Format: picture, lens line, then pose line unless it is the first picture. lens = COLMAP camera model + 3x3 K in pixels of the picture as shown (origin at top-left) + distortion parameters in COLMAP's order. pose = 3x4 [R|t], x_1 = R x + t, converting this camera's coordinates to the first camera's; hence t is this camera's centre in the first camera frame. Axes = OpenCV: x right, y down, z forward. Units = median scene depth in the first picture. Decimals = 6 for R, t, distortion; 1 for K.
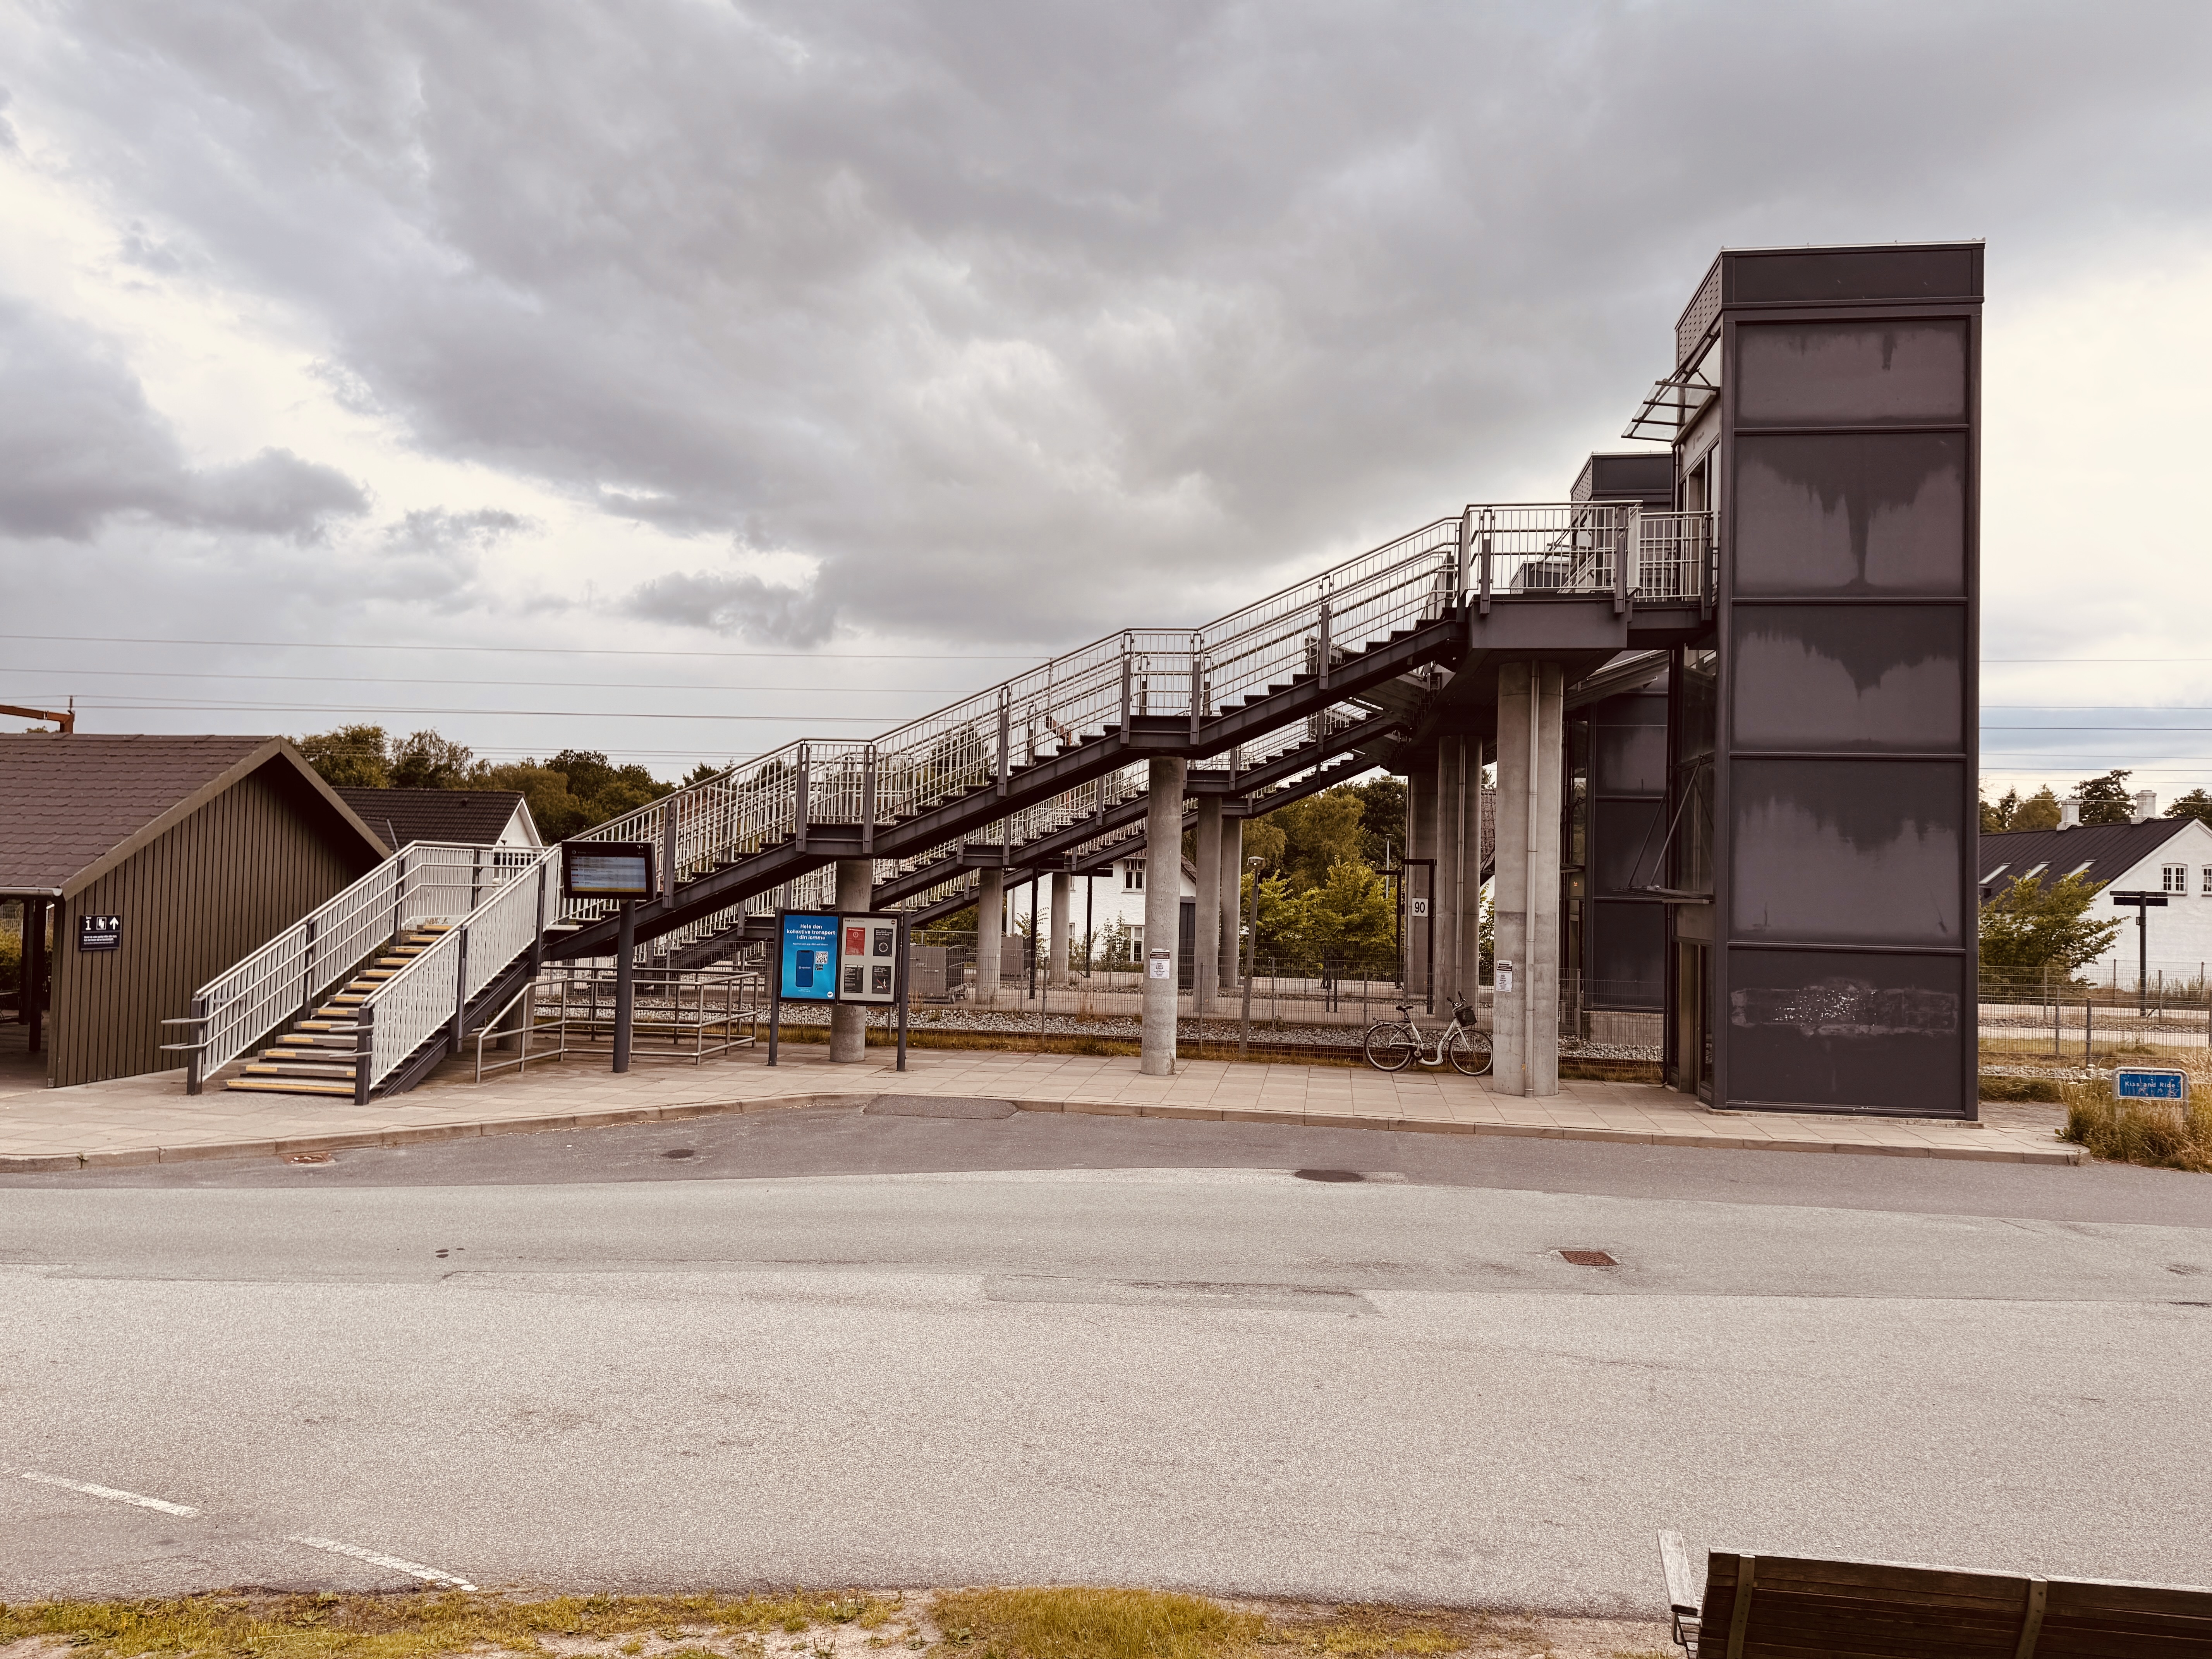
lens RADIAL K [[1543.7, 0, 1089.9], [0, 1543.7, 833.9], [0, 0, 1]] dist [0.132157, -0.213374]
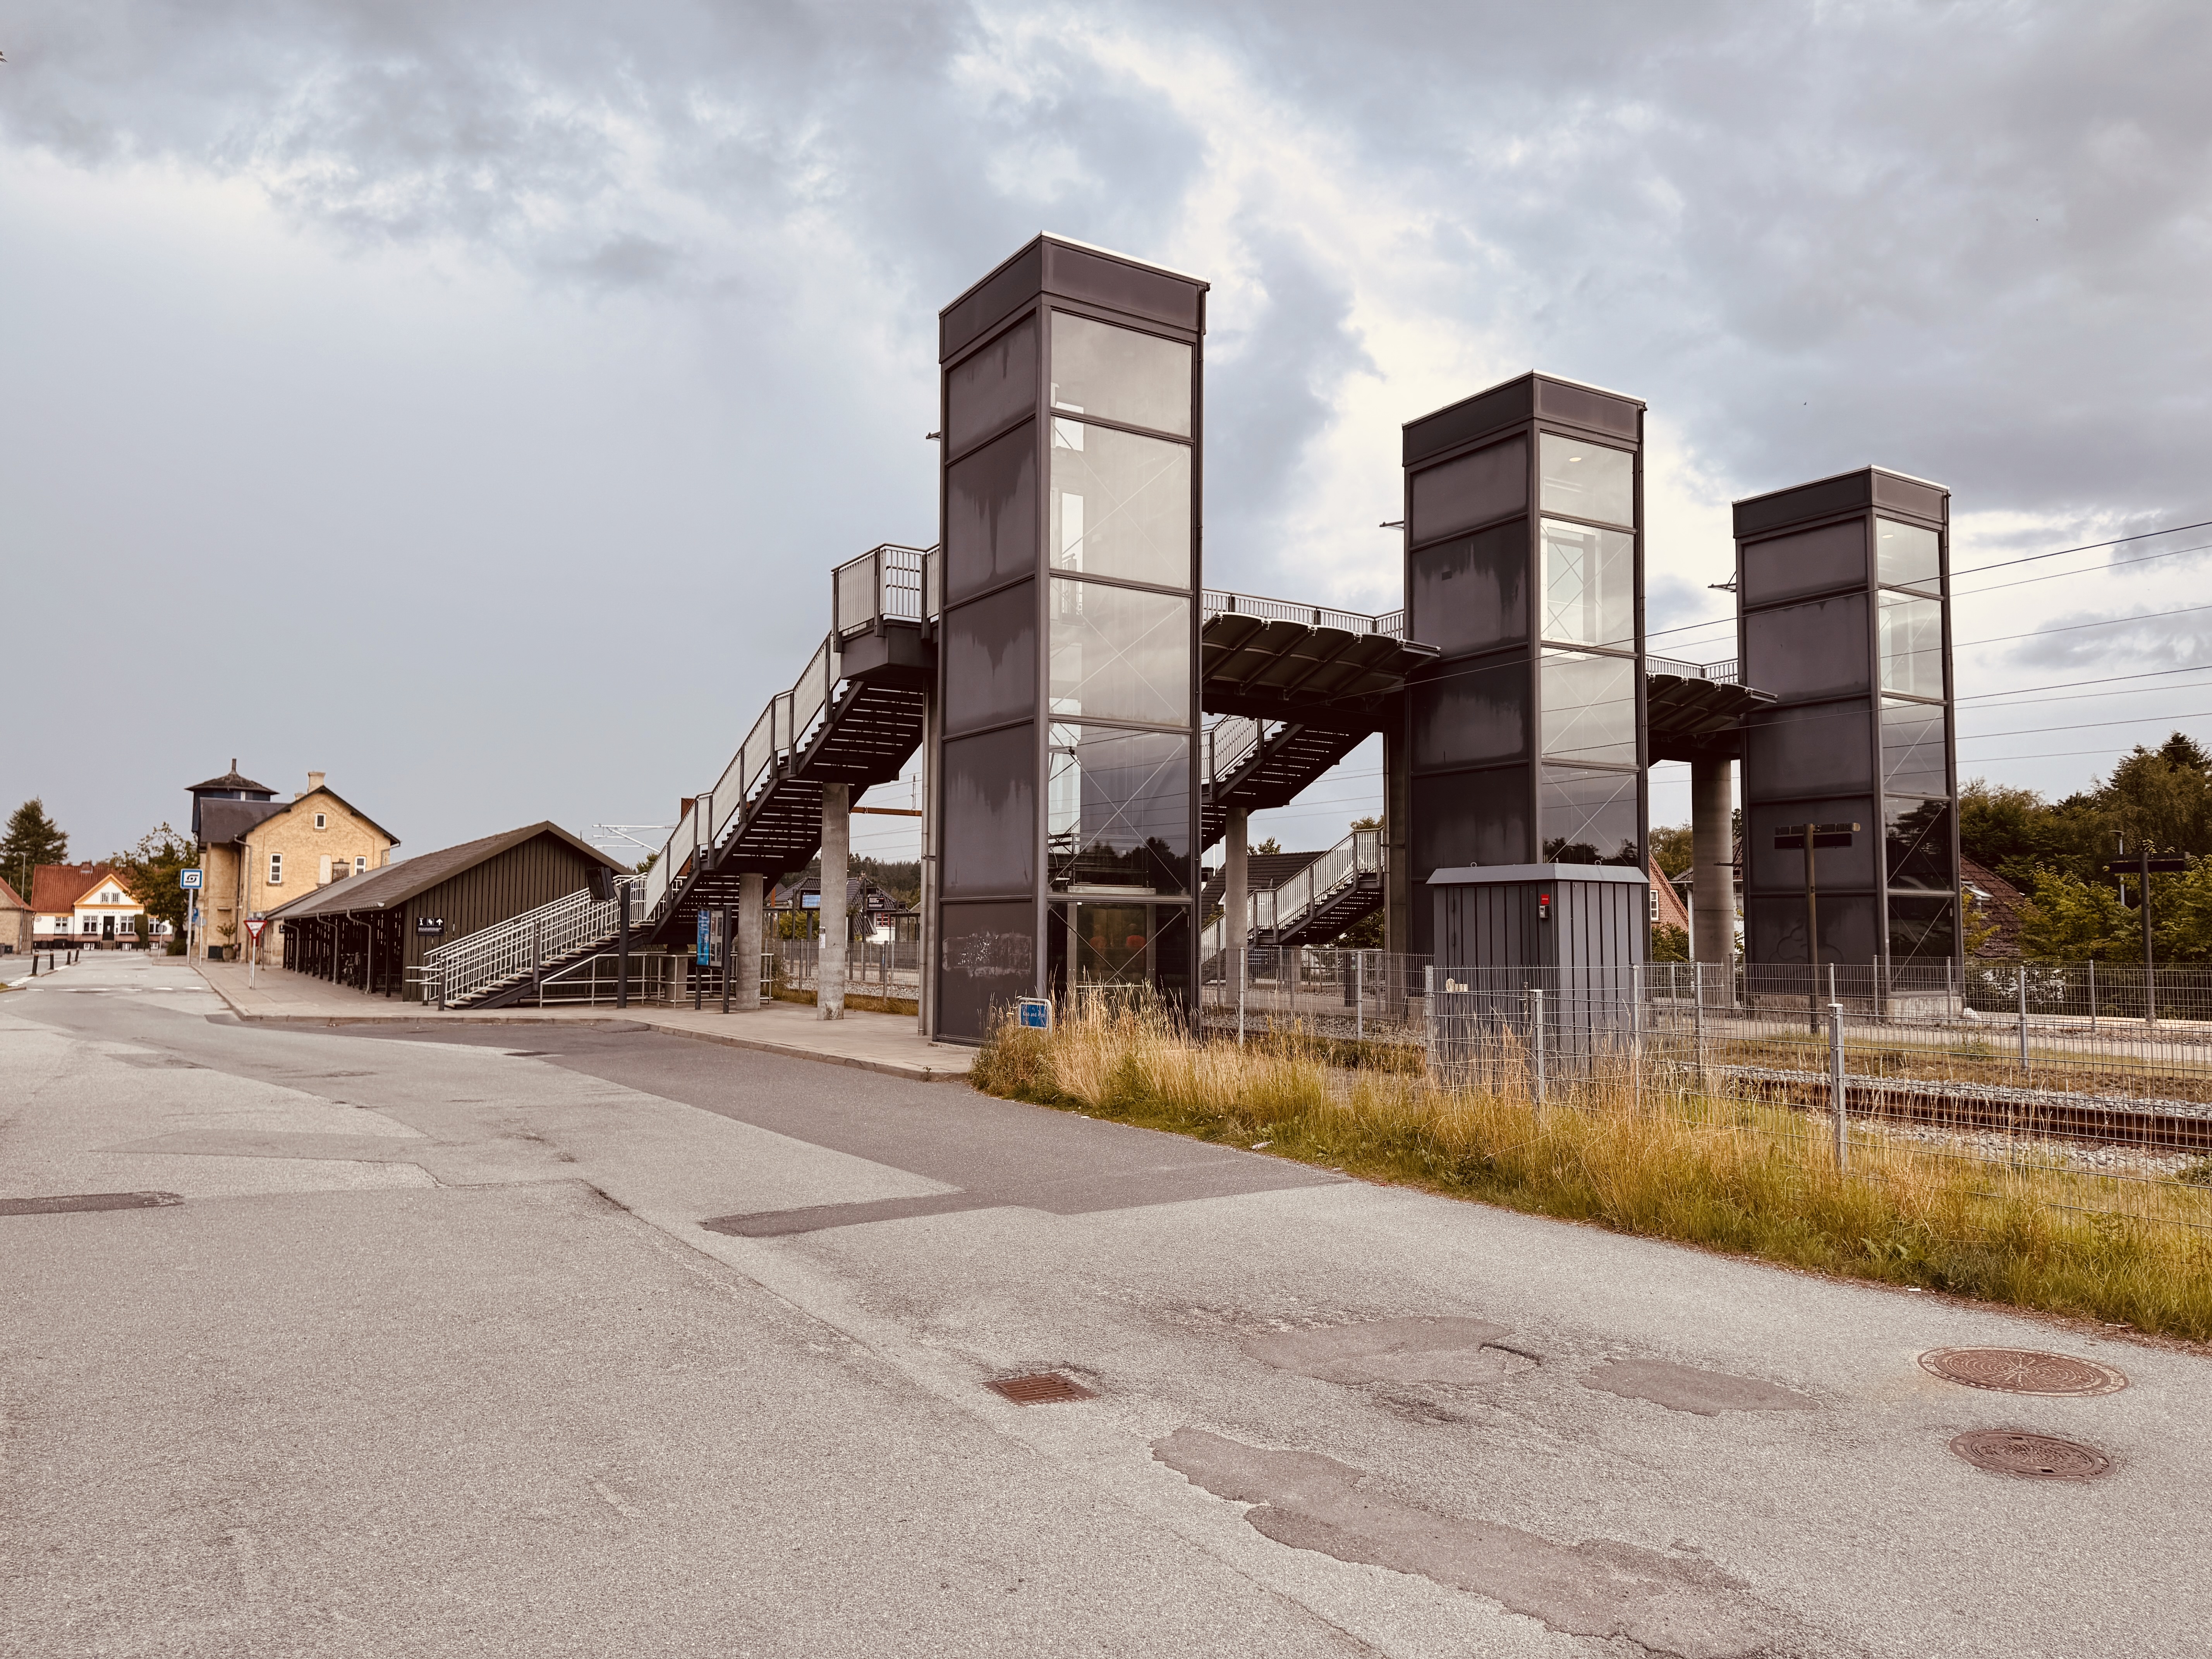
lens RADIAL K [[1543.7, 0, 1089.9], [0, 1543.7, 833.9], [0, 0, 1]] dist [0.132157, -0.213374]
pose [[0.638400, -0.073181, -0.766218, 1.362346], [0.034730, 0.997195, -0.066306, 0.100763], [0.768920, 0.015719, 0.639151, 0.346019]]
